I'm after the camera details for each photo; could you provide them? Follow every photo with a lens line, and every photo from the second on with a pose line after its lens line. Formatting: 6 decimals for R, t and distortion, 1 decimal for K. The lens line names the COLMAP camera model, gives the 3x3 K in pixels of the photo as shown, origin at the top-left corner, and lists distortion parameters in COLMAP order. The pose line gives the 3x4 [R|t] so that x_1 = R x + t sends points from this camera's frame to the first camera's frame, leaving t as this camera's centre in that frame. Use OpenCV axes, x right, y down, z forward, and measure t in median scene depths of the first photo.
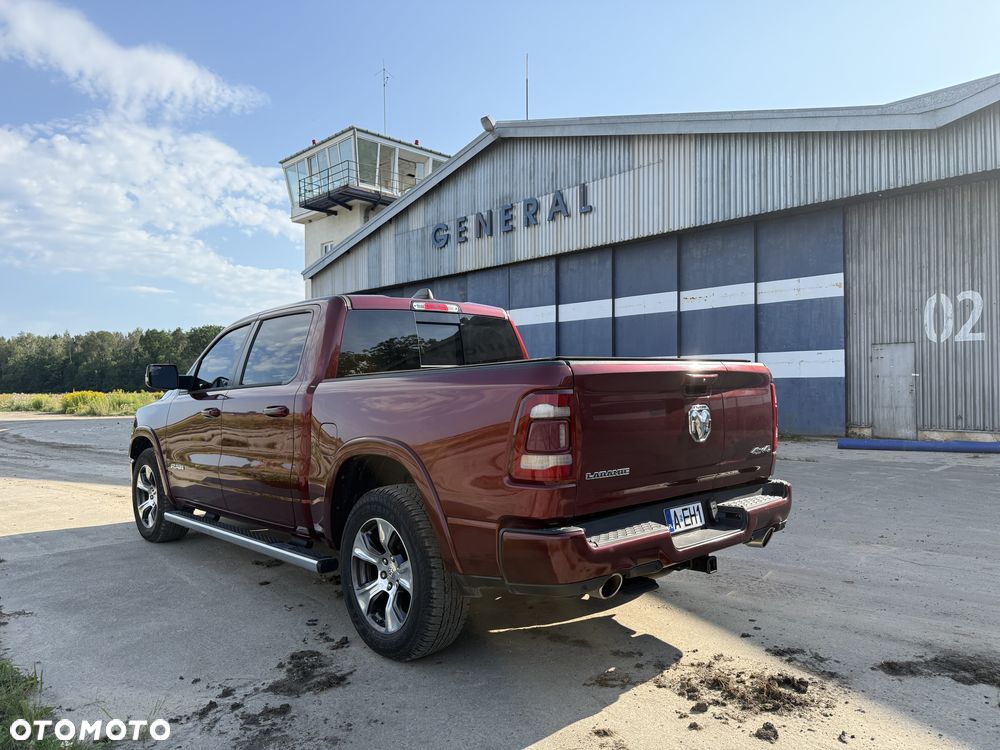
lens RADIAL K [[704.0, 0, 515.8], [0, 704.0, 360.6], [0, 0, 1]] dist [0.037446, -0.051827]
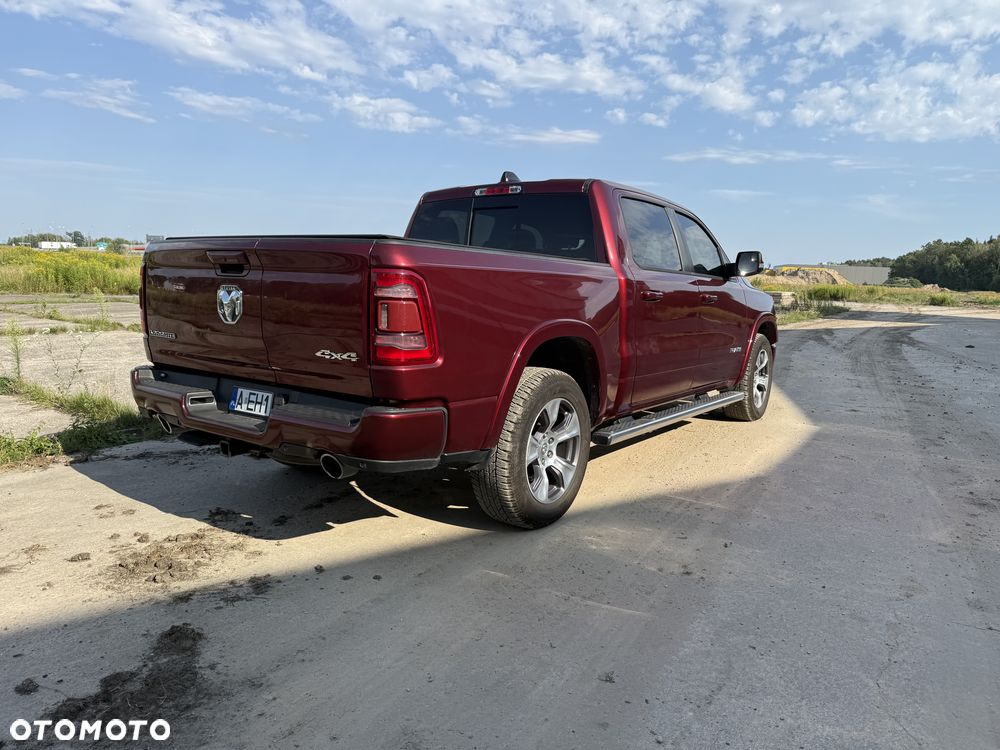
lens RADIAL K [[718.0, 0, 506.5], [0, 718.0, 362.5], [0, 0, 1]] dist [0.043090, -0.063072]
pose [[0.199293, 0.137022, -0.970313, 0.292047], [0.000363, 0.990166, 0.139900, 0.006966], [0.979940, -0.028234, 0.197283, 0.265337]]
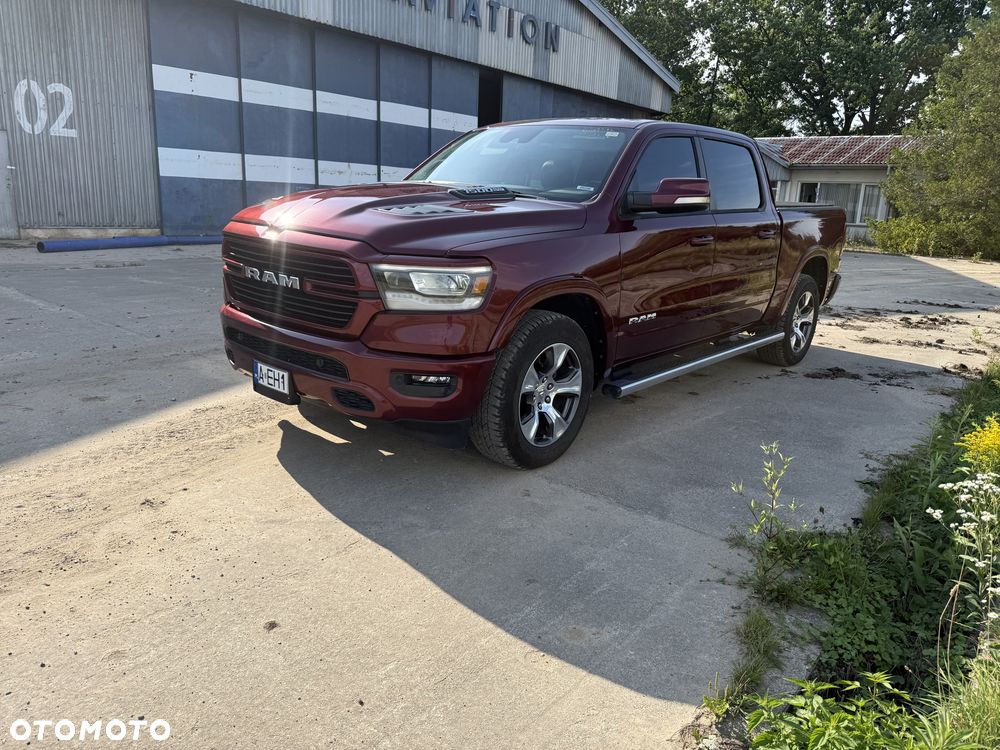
lens RADIAL K [[689.0, 0, 500.0], [0, 689.0, 375.0], [0, 0, 1]] dist [0.031631, -0.041138]
pose [[-0.084940, -0.241812, 0.966598, -0.445103], [-0.081942, 0.968513, 0.235090, 0.018497], [-0.993011, -0.059237, -0.102080, 0.460163]]
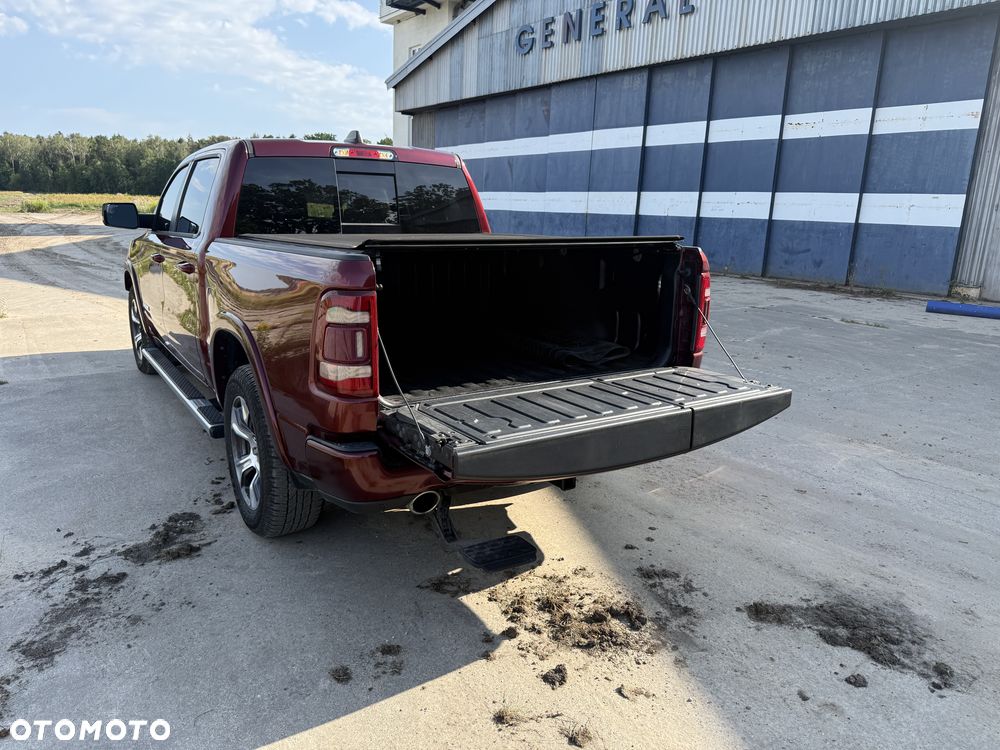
lens RADIAL K [[708.6, 0, 504.6], [0, 708.6, 376.6], [0, 0, 1]] dist [0.034751, -0.049181]
pose [[0.984442, 0.081013, -0.155917, 0.072779], [-0.036112, 0.961708, 0.271687, -0.018584], [0.171956, -0.261830, 0.949672, 0.036989]]
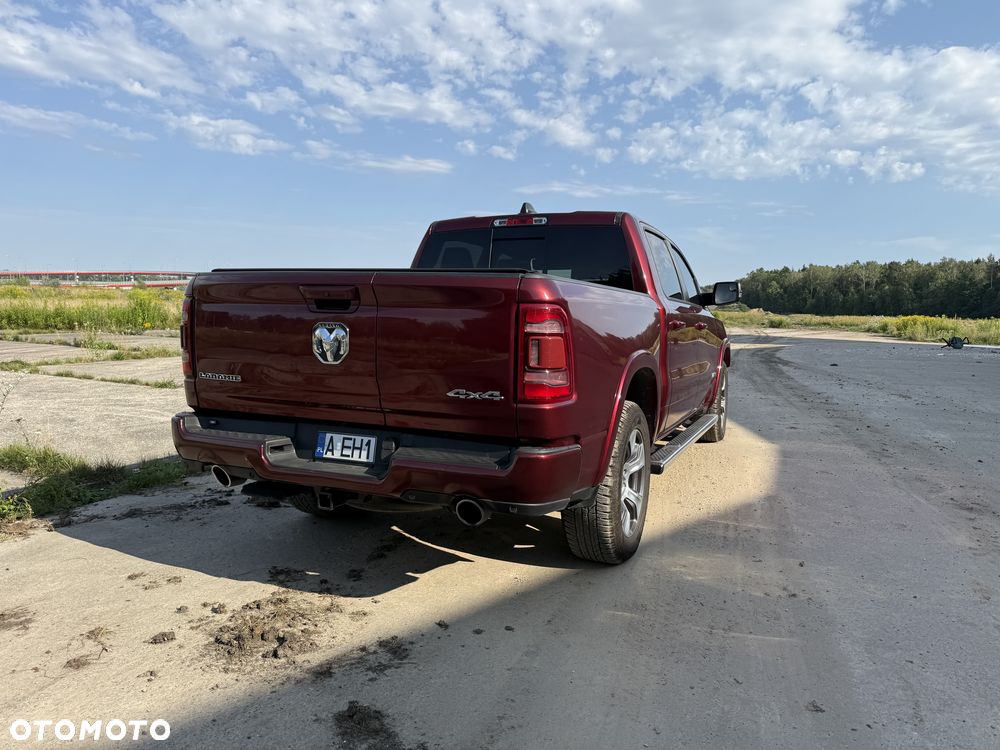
lens RADIAL K [[718.0, 0, 506.5], [0, 718.0, 362.5], [0, 0, 1]] dist [0.043090, -0.063072]
pose [[0.388600, 0.094660, -0.916531, 0.264017], [0.002635, 0.994591, 0.103839, 0.004900], [0.921403, -0.042767, 0.386248, 0.193853]]
